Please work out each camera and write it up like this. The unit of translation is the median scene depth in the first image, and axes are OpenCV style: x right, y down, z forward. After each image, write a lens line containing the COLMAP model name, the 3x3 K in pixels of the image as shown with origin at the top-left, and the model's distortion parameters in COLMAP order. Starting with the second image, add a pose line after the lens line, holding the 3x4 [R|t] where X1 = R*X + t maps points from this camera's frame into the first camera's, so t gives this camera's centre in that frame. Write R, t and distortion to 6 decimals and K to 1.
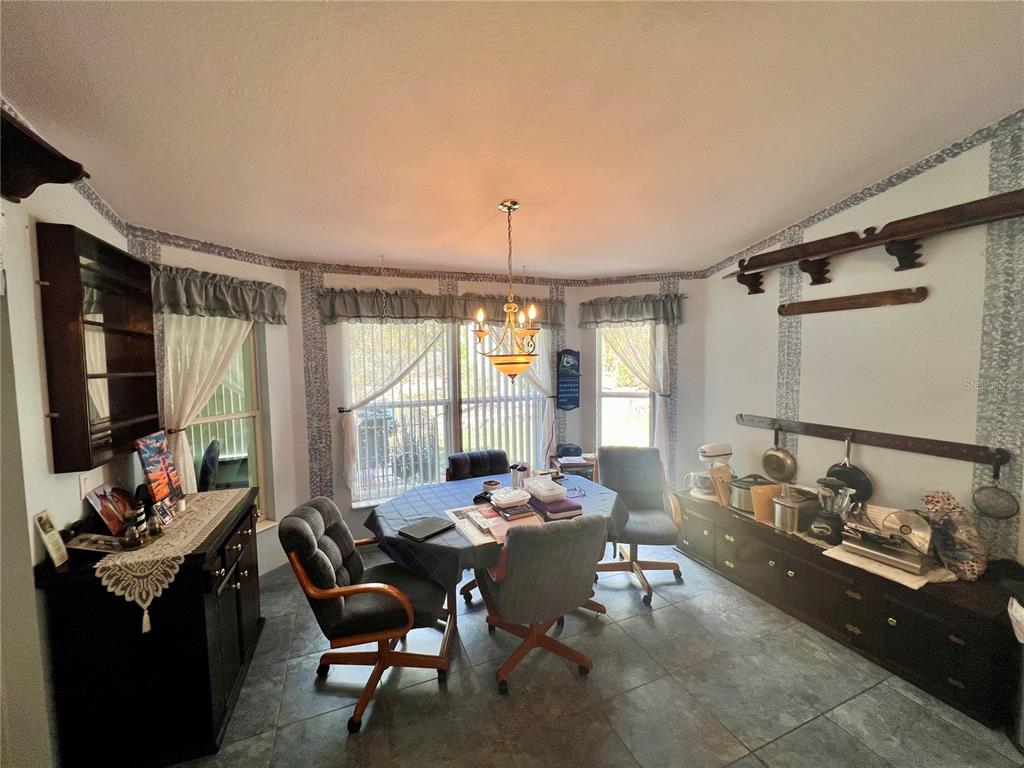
lens RADIAL K [[406.9, 0, 514.1], [0, 406.9, 383.9], [0, 0, 1]] dist [0.000459, -0.000041]
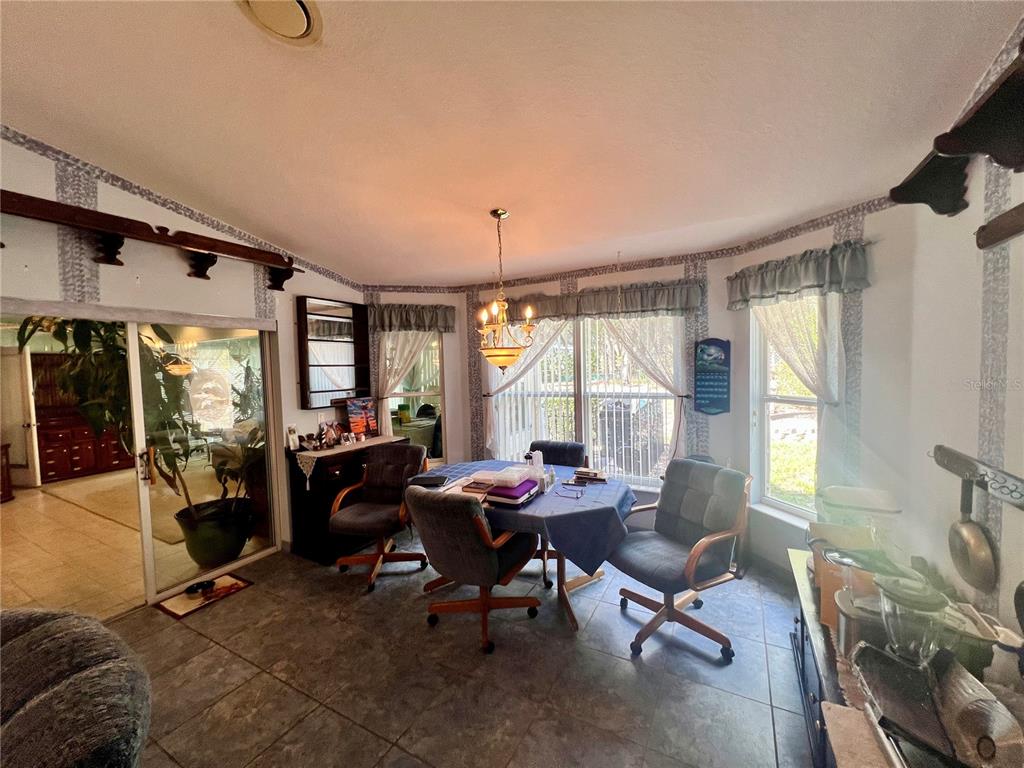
lens RADIAL K [[404.7, 0, 511.7], [0, 404.7, 385.1], [0, 0, 1]] dist [-0.000968, 0.000153]
pose [[0.632259, 0.037548, -0.773846, 0.564255], [-0.031662, 0.999243, 0.022616, 0.001212], [0.774110, 0.010202, 0.632969, 0.218075]]
